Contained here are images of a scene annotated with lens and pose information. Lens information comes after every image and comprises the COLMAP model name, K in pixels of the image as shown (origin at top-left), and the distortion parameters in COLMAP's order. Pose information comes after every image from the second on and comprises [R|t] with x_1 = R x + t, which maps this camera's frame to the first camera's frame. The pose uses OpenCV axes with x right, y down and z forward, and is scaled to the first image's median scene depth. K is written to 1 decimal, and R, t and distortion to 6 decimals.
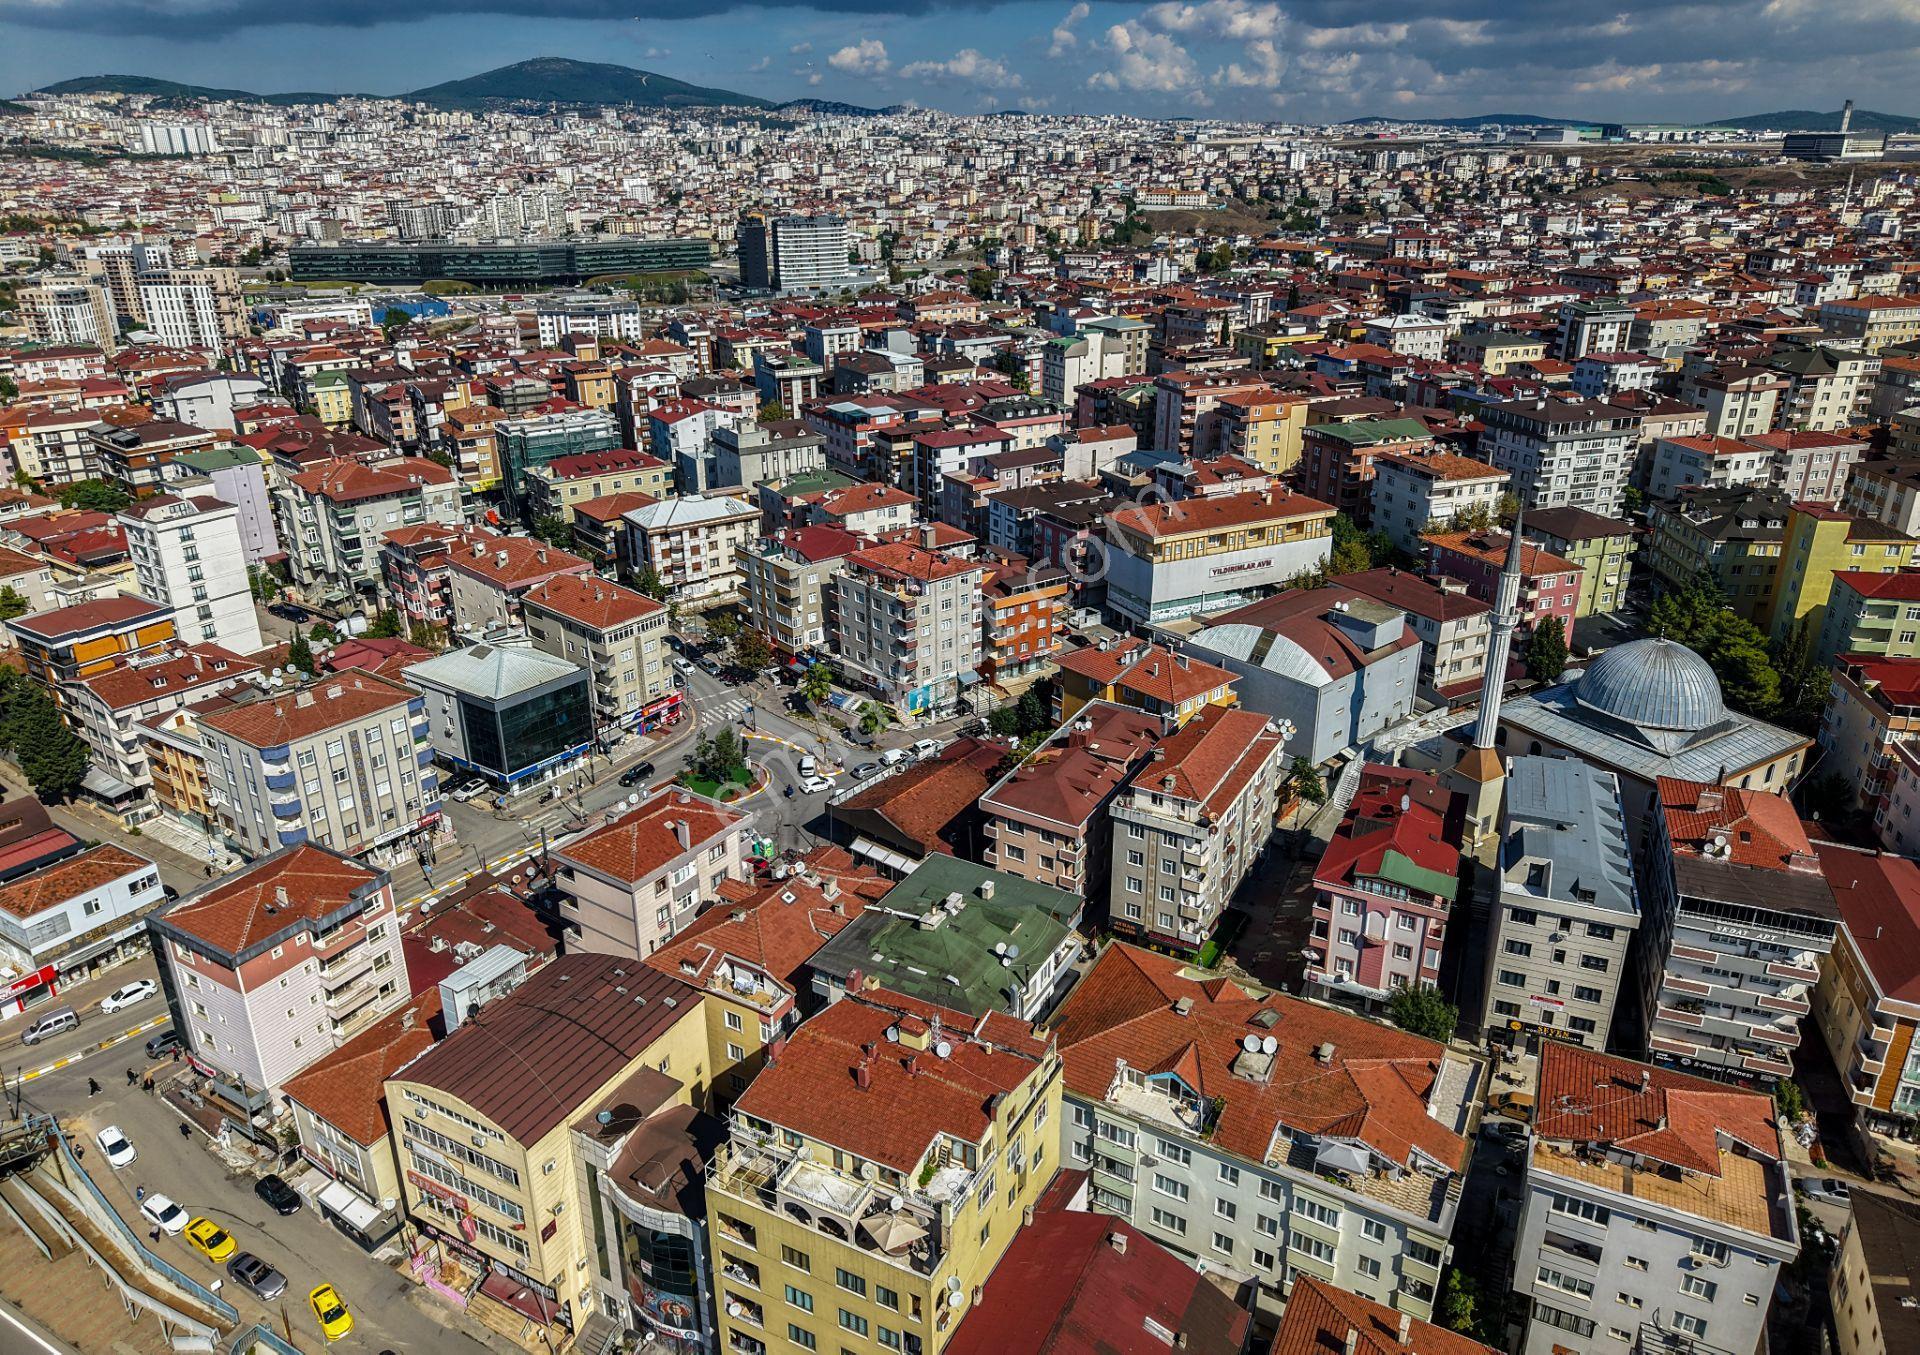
lens RADIAL K [[1272.0, 0, 963.4], [0, 1272.0, 634.0], [0, 0, 1]] dist [0.040200, -0.046941]
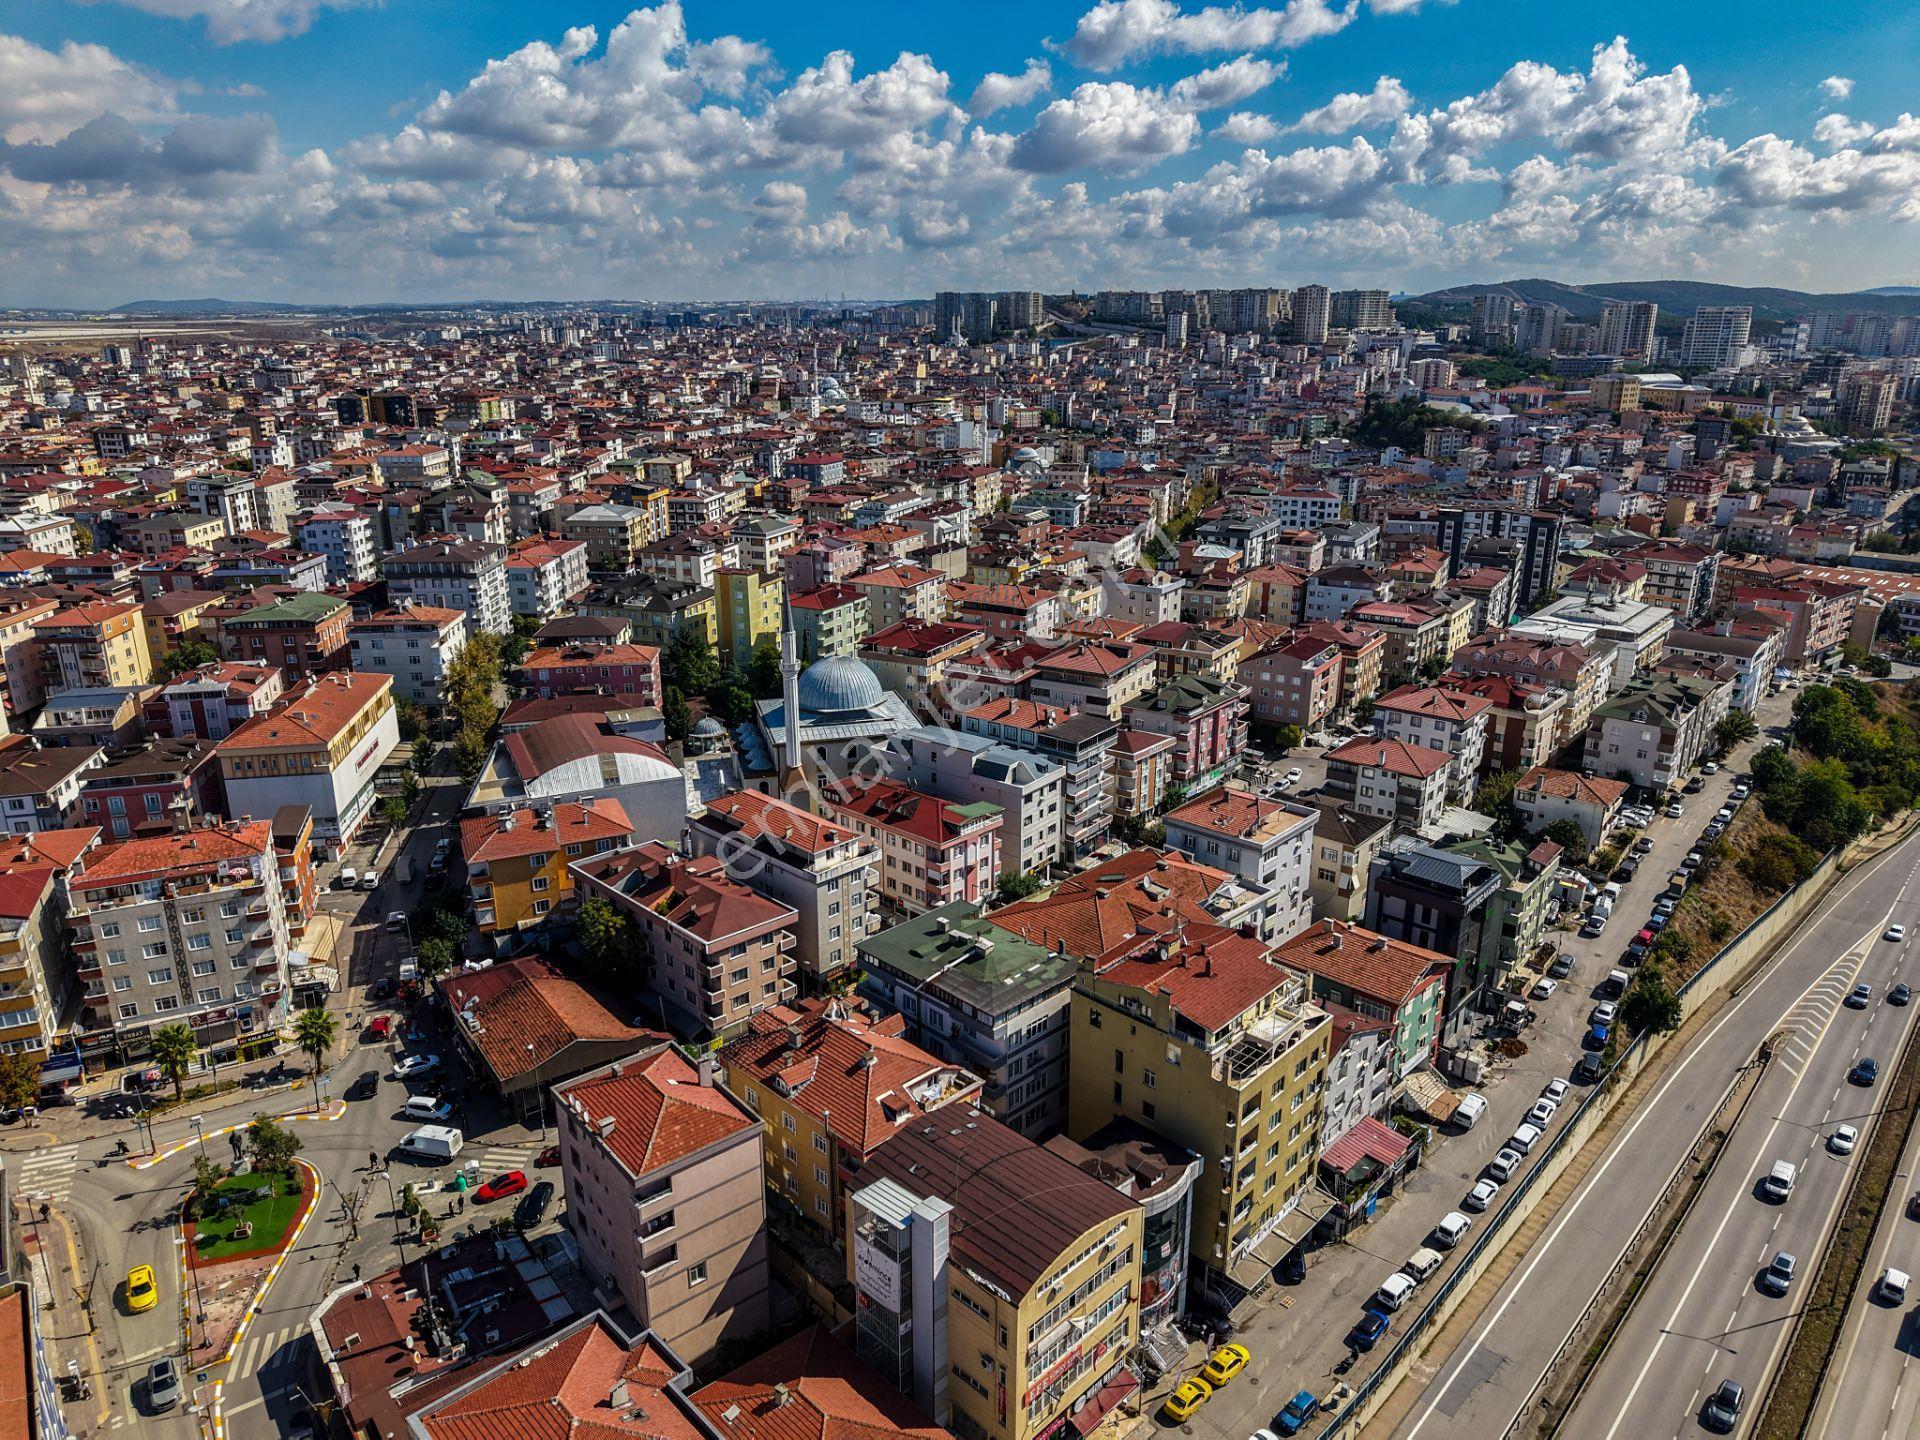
lens RADIAL K [[1270.1, 0, 955.7], [0, 1270.1, 722.4], [0, 0, 1]] dist [0.080494, -0.126048]
pose [[0.274552, -0.284731, 0.918450, -0.503244], [0.347341, 0.920028, 0.181390, -0.091089], [-0.896647, 0.269215, 0.351494, 0.257625]]
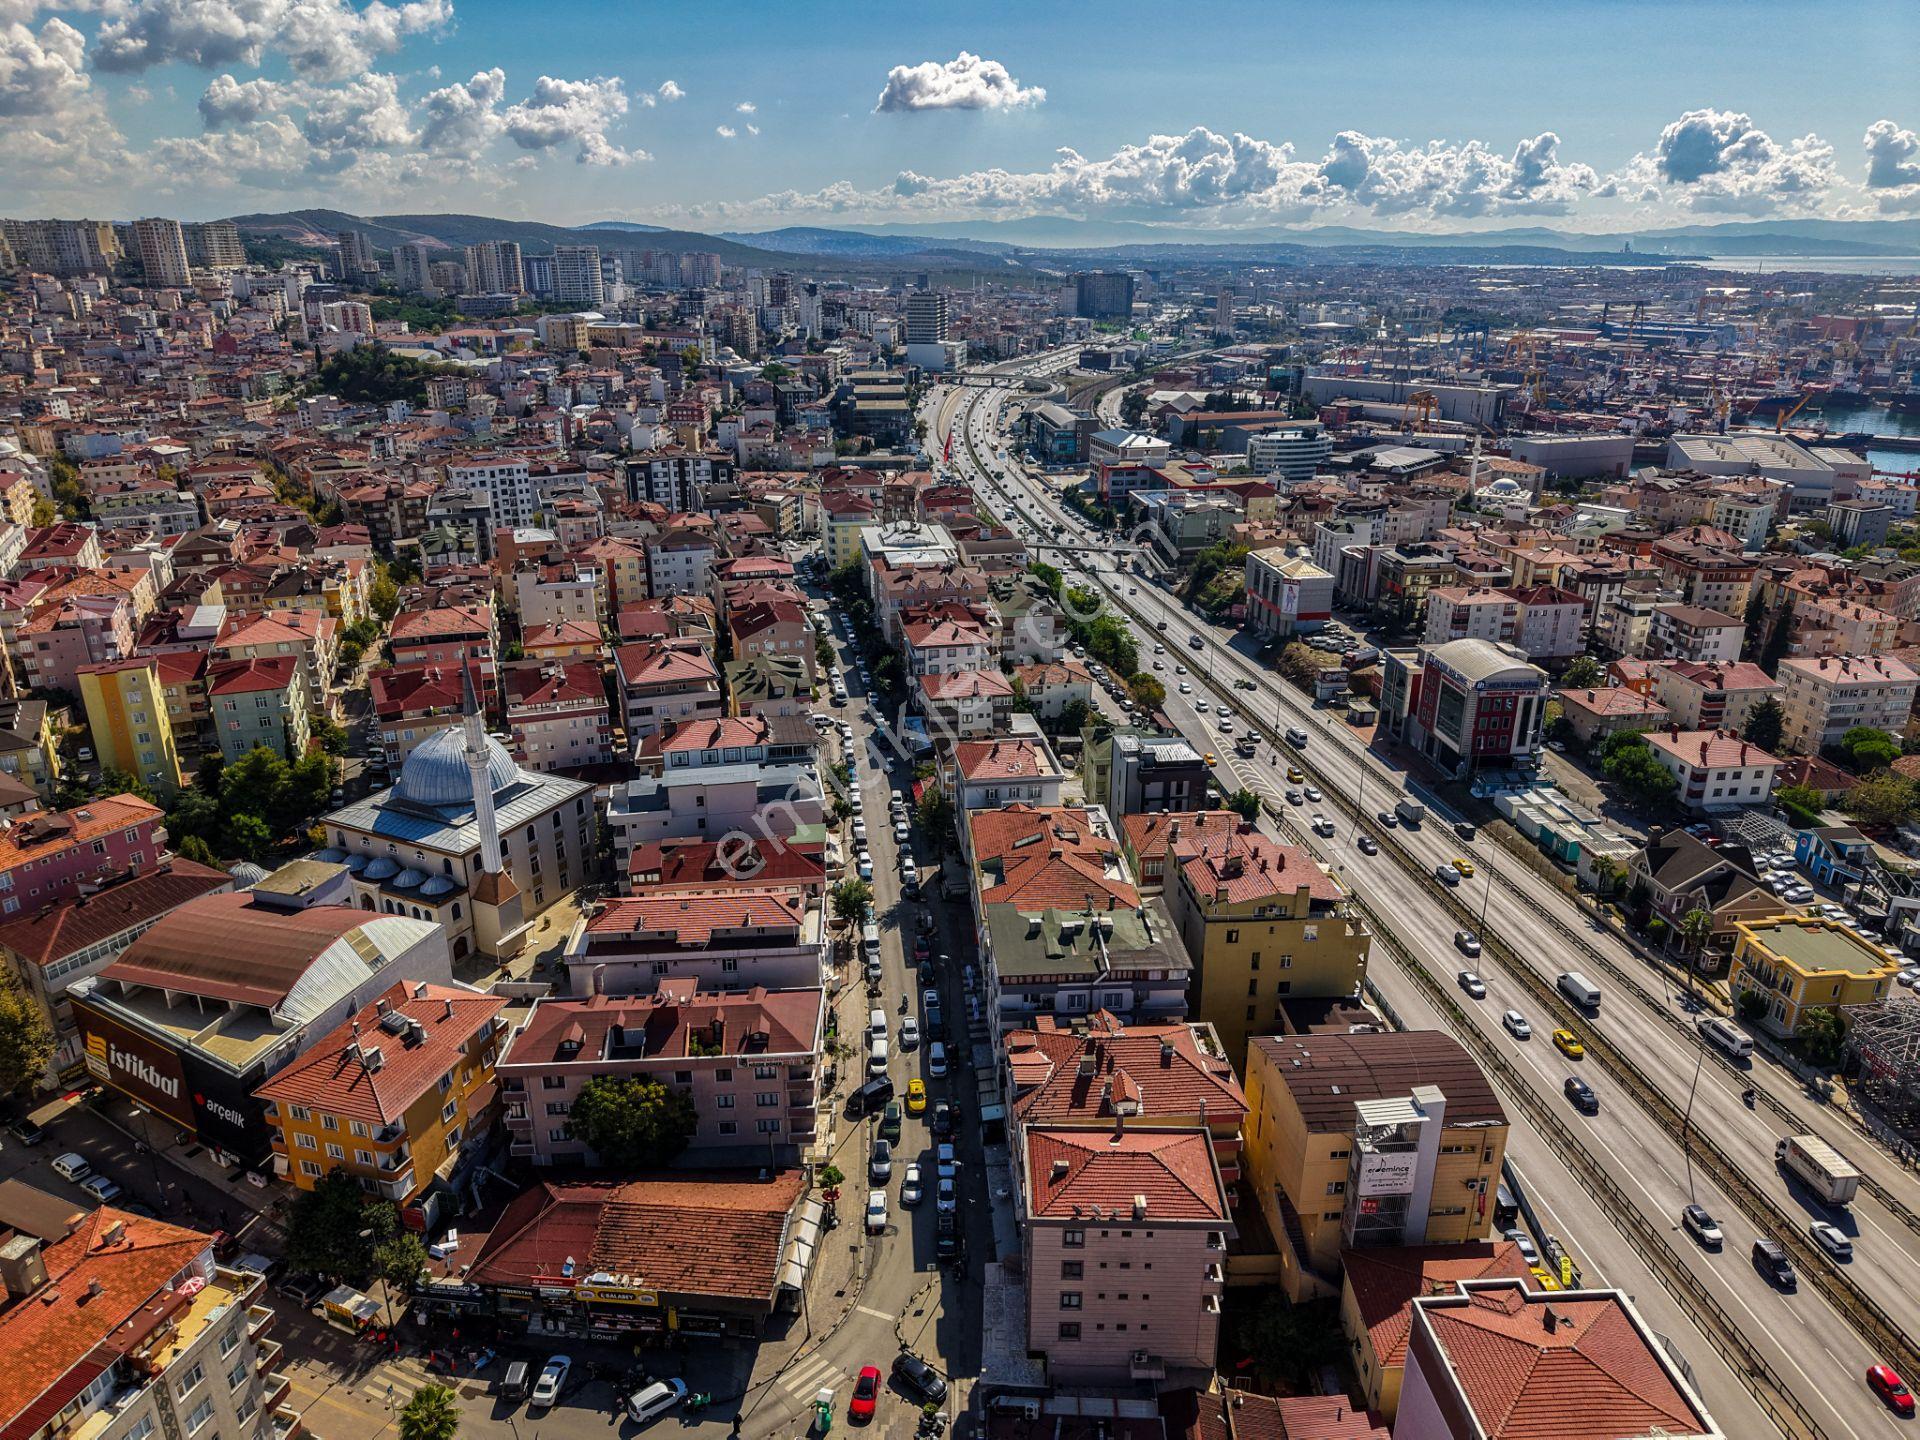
lens RADIAL K [[1283.1, 0, 964.3], [0, 1283.1, 720.7], [0, 0, 1]] dist [0.021602, -0.022591]
pose [[-0.544596, -0.284842, 0.788847, -0.431841], [0.309224, 0.806106, 0.504553, -0.308919], [-0.779612, 0.518709, -0.350922, 0.698887]]
